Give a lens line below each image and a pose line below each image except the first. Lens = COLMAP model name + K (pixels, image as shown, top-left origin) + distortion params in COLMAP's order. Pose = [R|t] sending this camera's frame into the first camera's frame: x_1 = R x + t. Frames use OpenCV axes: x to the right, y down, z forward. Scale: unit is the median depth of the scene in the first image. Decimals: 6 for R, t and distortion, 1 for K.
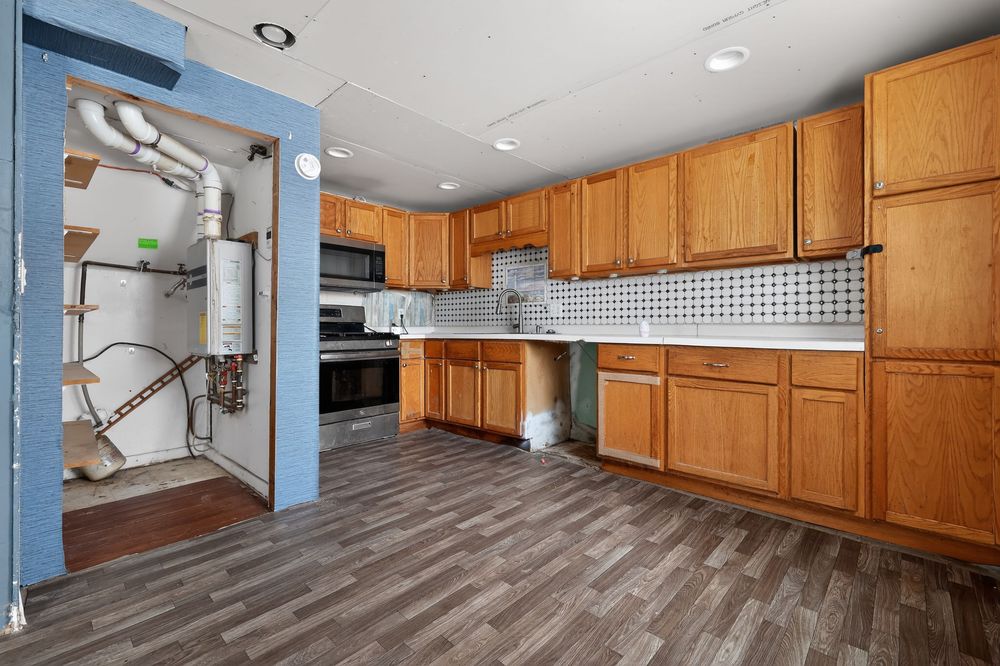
lens RADIAL K [[442.3, 0, 491.8], [0, 442.3, 328.4], [0, 0, 1]] dist [0.018500, -0.000658]
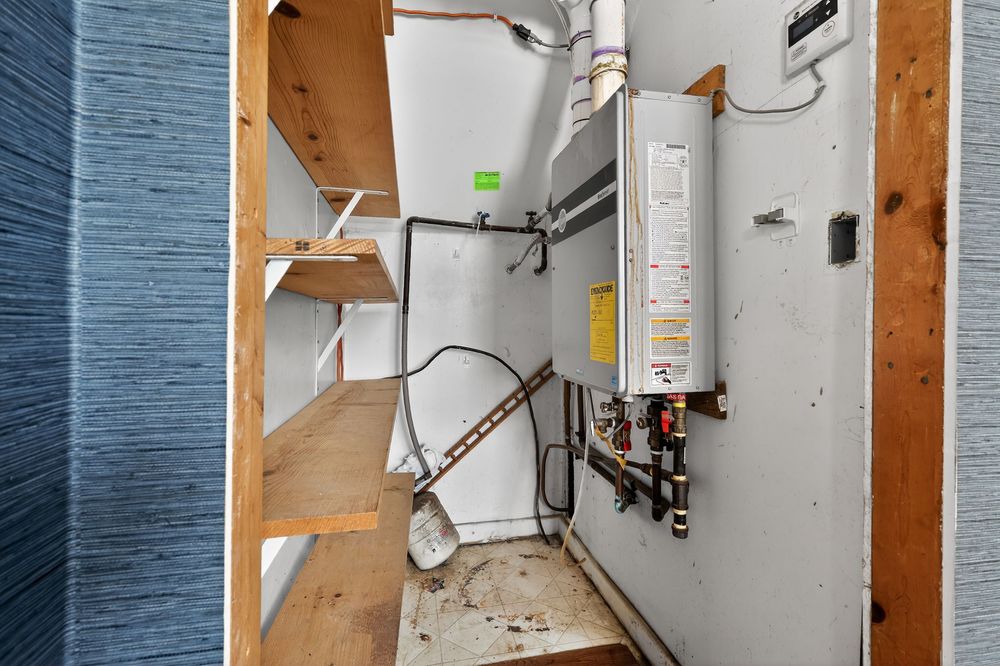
lens RADIAL K [[442.3, 0, 496.2], [0, 442.3, 325.9], [0, 0, 1]] dist [0.018500, -0.000658]
pose [[0.819778, 0.005612, -0.572654, -0.422638], [-0.000551, 0.999959, 0.009011, -0.001727], [0.572681, -0.007072, 0.819748, 0.525184]]
